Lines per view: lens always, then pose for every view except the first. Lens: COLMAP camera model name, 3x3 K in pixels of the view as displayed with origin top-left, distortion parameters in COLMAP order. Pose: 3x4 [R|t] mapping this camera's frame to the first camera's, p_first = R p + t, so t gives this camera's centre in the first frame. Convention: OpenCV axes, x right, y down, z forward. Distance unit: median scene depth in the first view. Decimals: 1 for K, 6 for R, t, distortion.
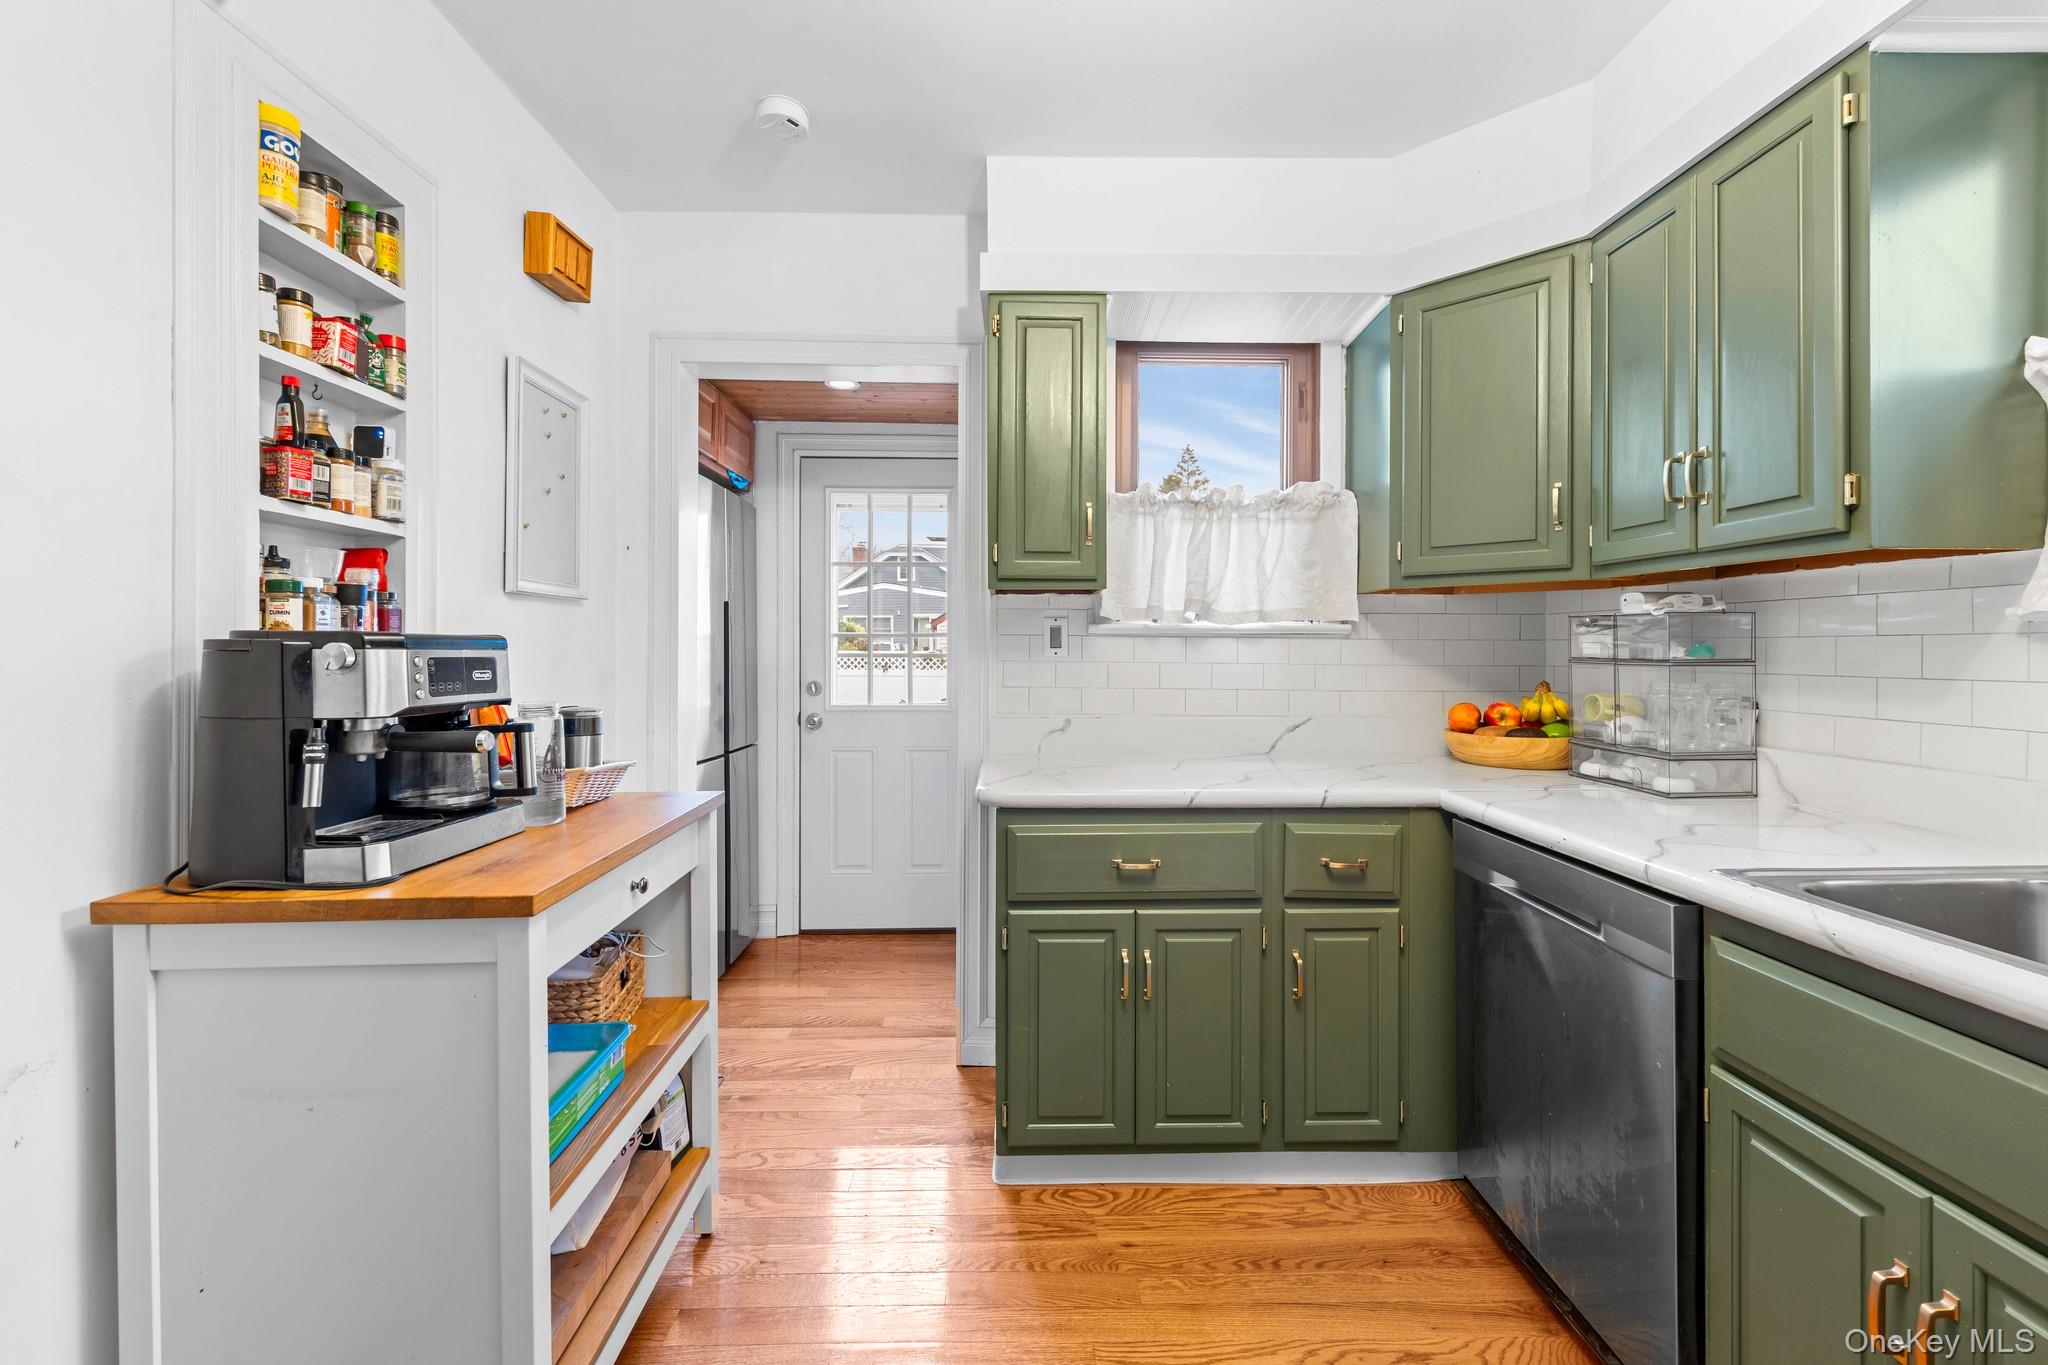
lens RADIAL K [[844.8, 0, 1022.0], [0, 844.8, 647.0], [0, 0, 1]] dist [-0.000315, -0.000354]
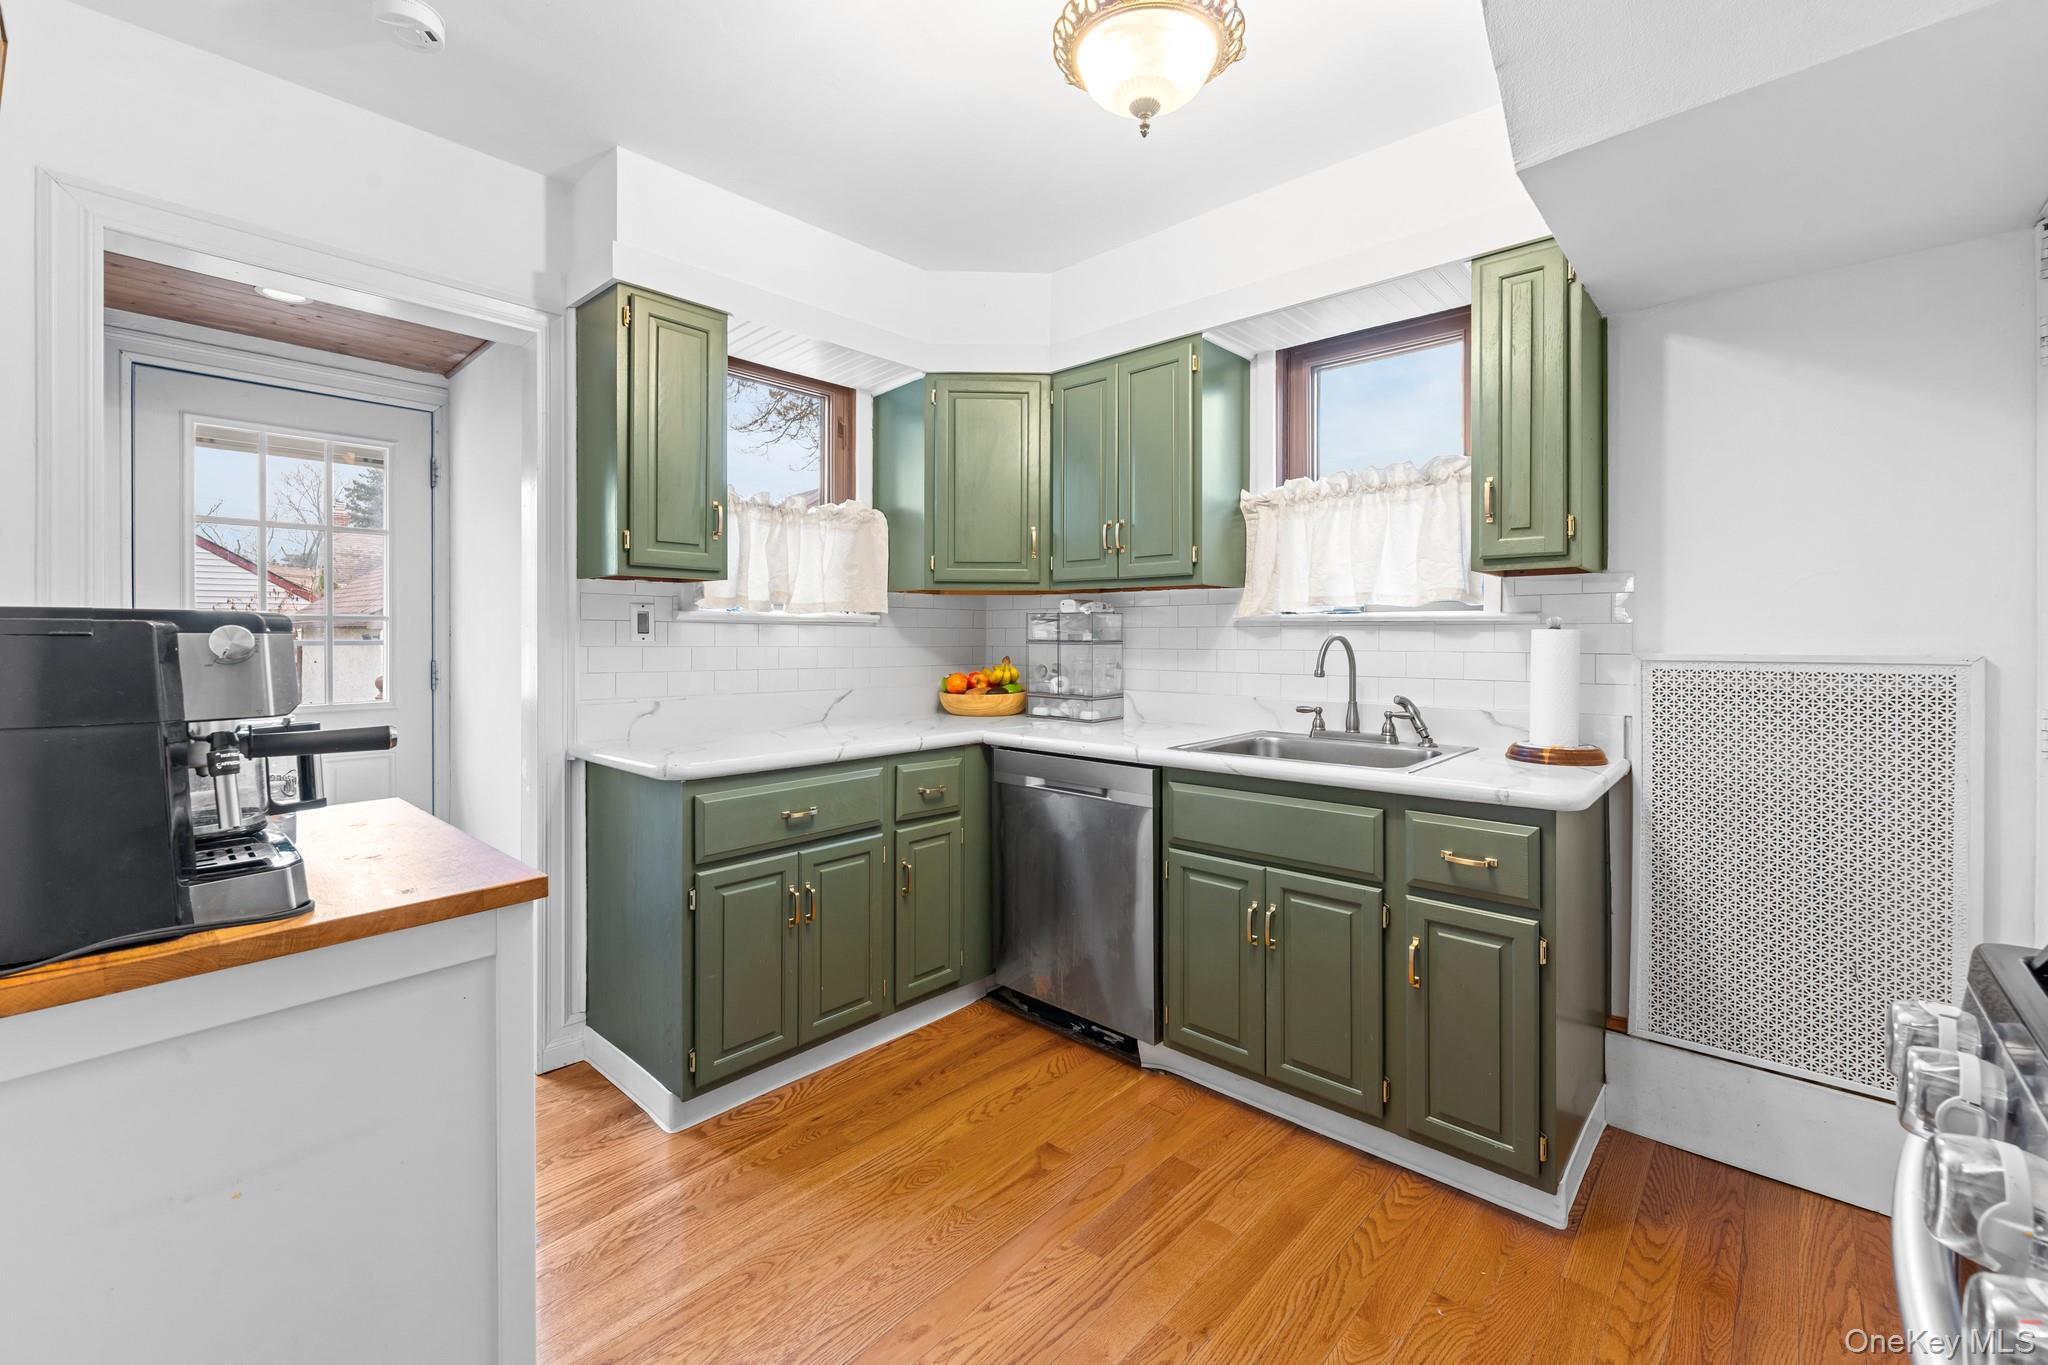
lens RADIAL K [[848.0, 0, 1029.3], [0, 848.0, 638.7], [0, 0, 1]] dist [-0.000460, -0.000352]
pose [[0.687373, -0.003469, 0.726296, -0.502128], [-0.000645, 0.999985, 0.005387, 0.002199], [-0.726304, -0.004171, 0.687361, -0.064164]]
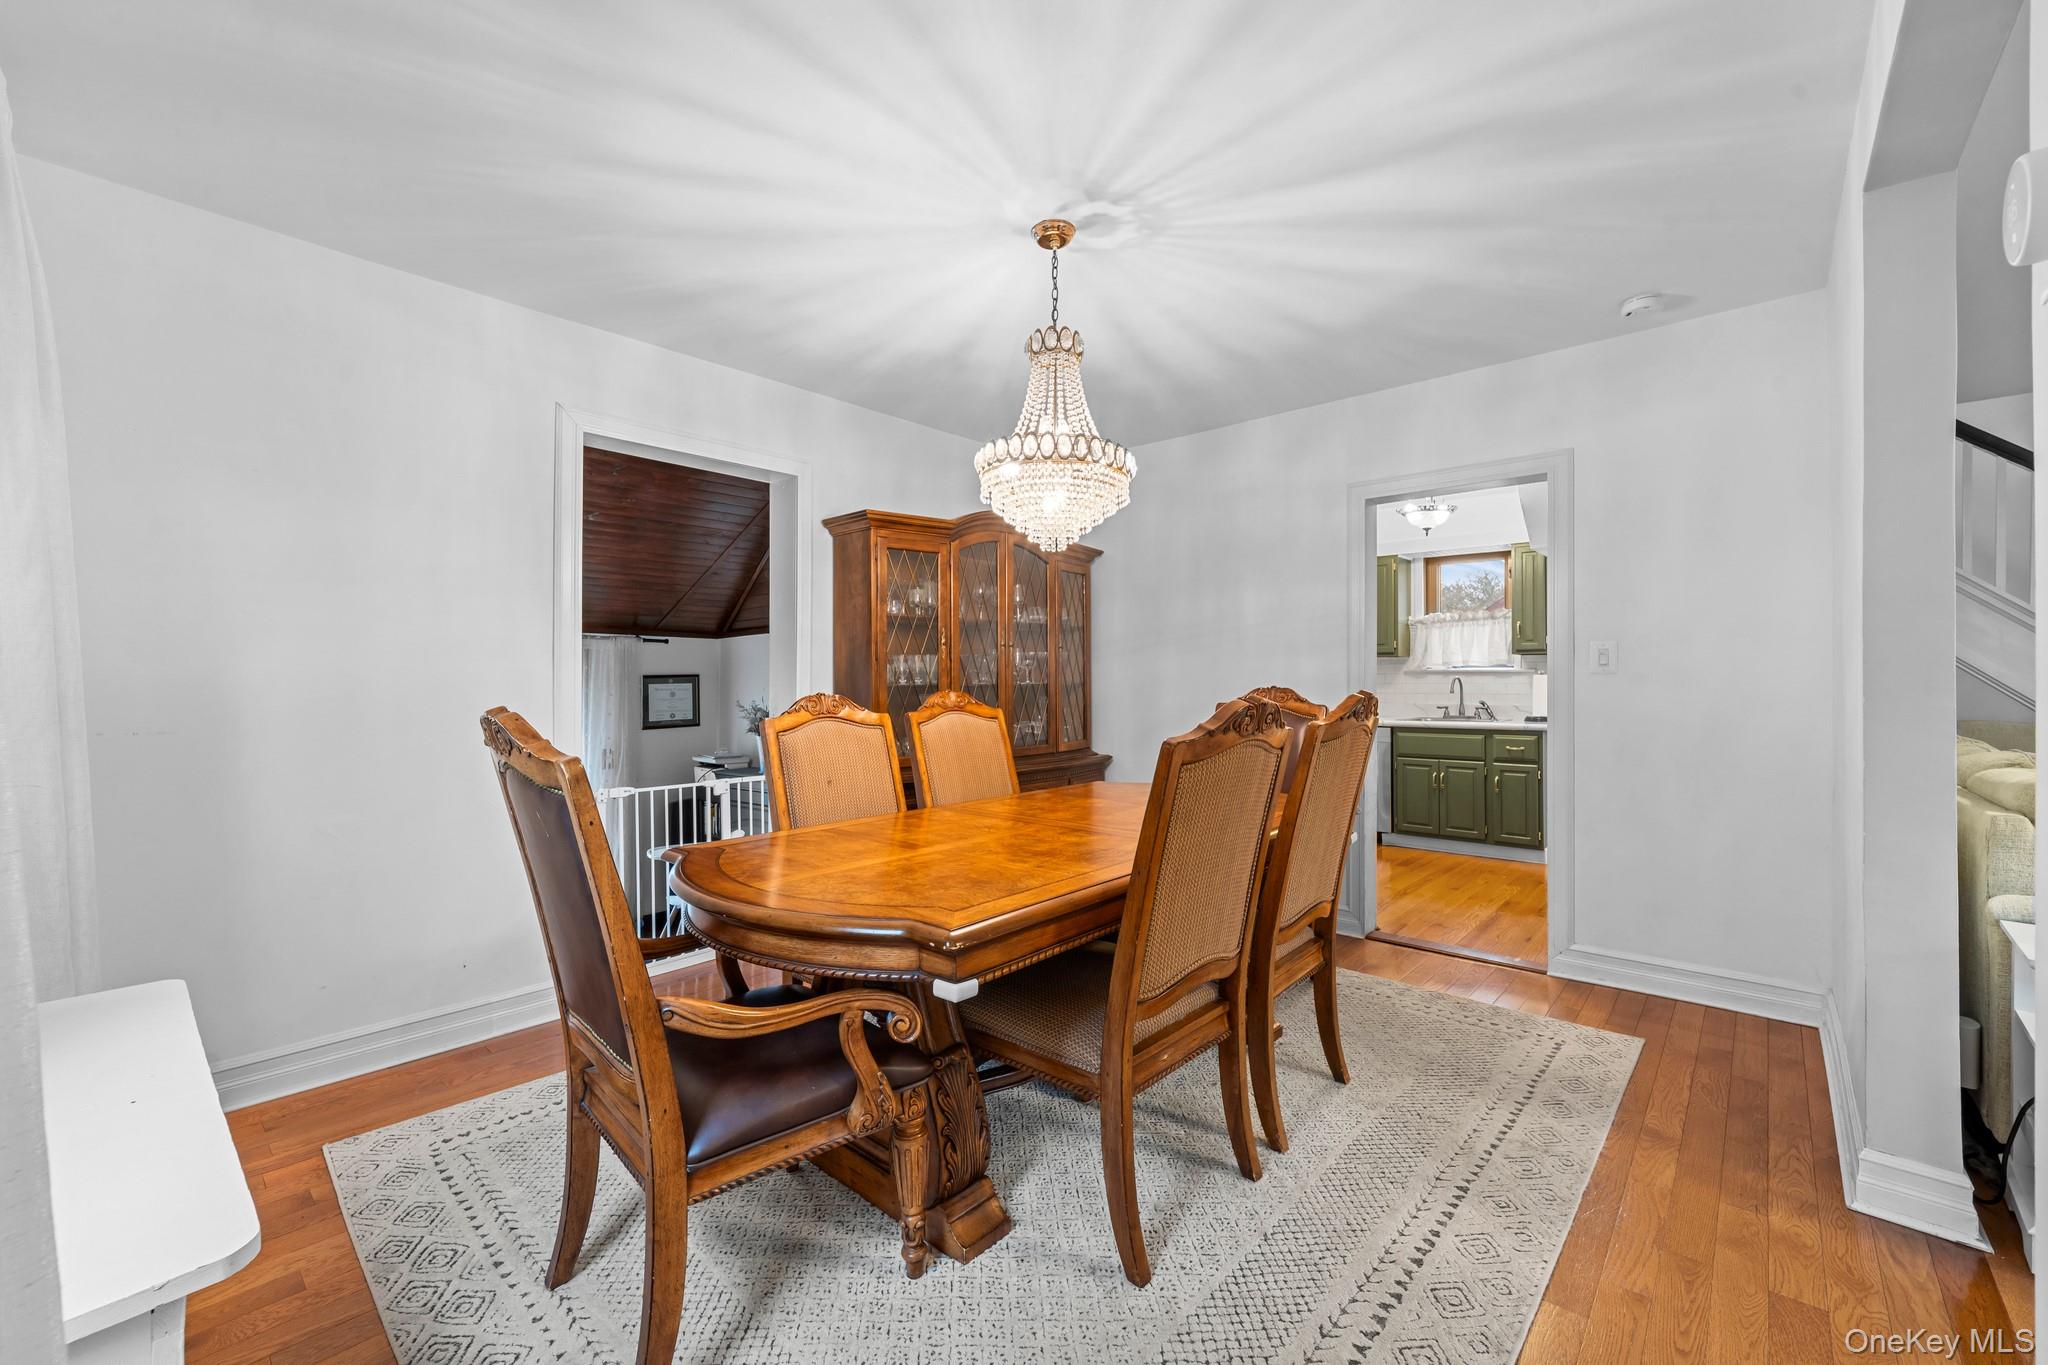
lens RADIAL K [[820.3, 0, 1028.7], [0, 820.3, 672.6], [0, 0, 1]] dist [0.000955, -0.000055]
pose [[0.686150, 0.006611, 0.727430, -2.679745], [-0.001741, 0.999971, -0.007445, 0.012132], [-0.727458, 0.003841, 0.686142, -0.492855]]
